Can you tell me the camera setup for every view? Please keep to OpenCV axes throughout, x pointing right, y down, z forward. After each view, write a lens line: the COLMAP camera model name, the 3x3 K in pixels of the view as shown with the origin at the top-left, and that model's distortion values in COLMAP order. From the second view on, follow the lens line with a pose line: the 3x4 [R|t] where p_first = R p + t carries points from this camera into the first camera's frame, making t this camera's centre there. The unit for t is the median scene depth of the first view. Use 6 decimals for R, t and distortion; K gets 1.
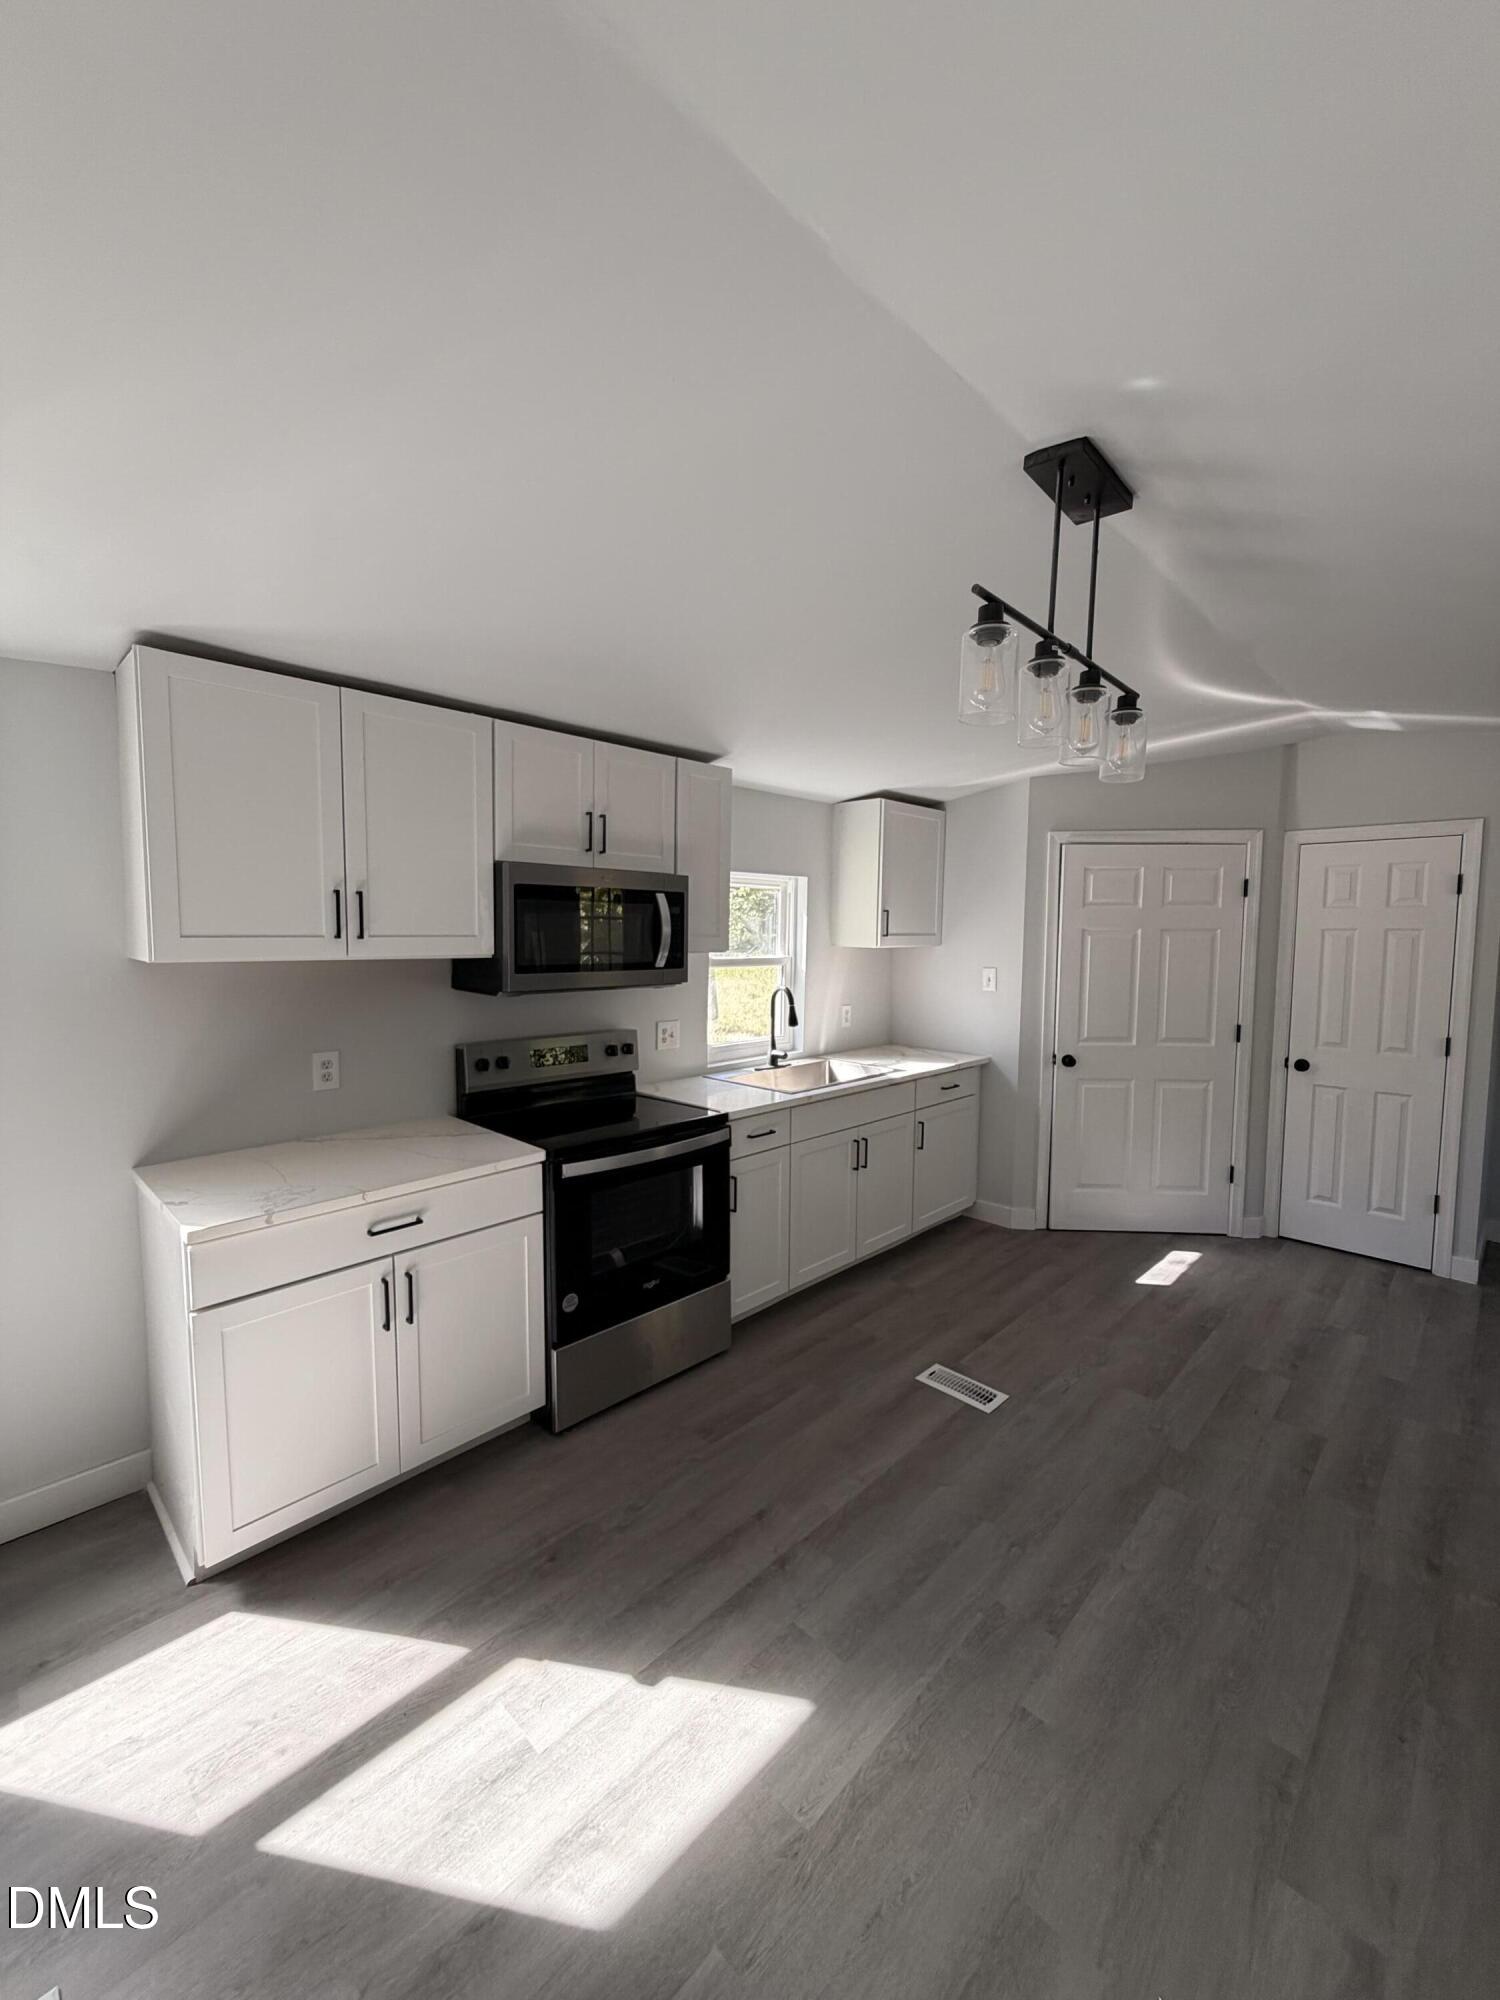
lens RADIAL K [[800.2, 0, 747.8], [0, 800.2, 990.6], [0, 0, 1]] dist [0.007755, -0.000664]
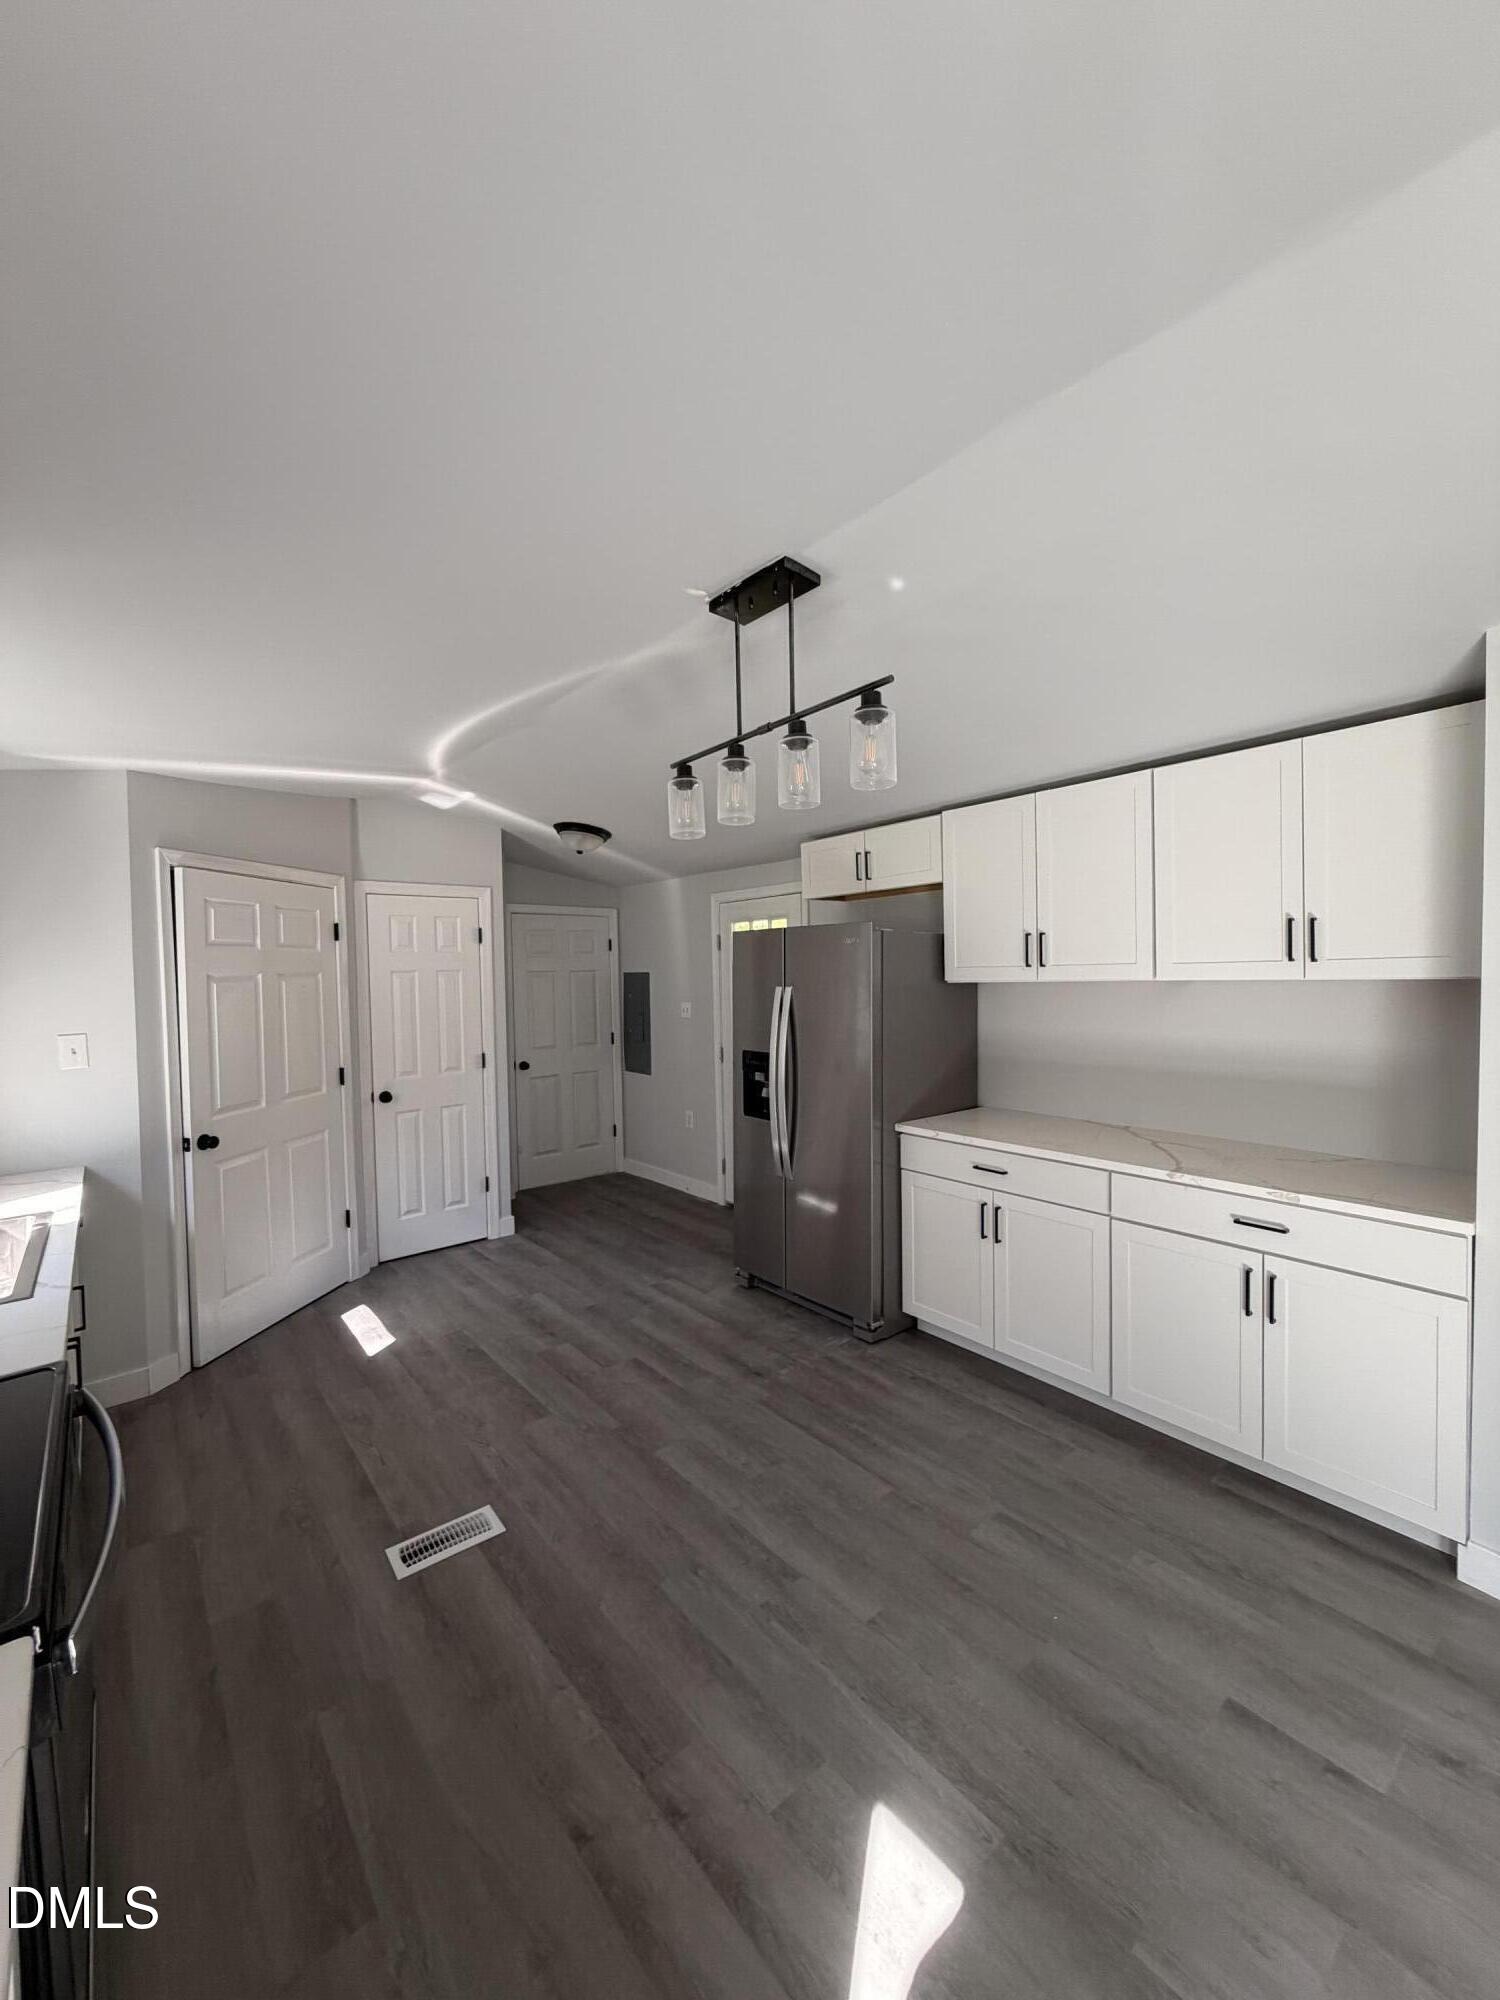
lens RADIAL K [[800.2, 0, 747.8], [0, 800.2, 990.6], [0, 0, 1]] dist [0.007755, -0.000664]
pose [[0.116685, -0.034294, 0.992577, -0.476477], [0.096218, 0.995093, 0.023069, -0.041141], [-0.988497, 0.092812, 0.119412, 0.555471]]
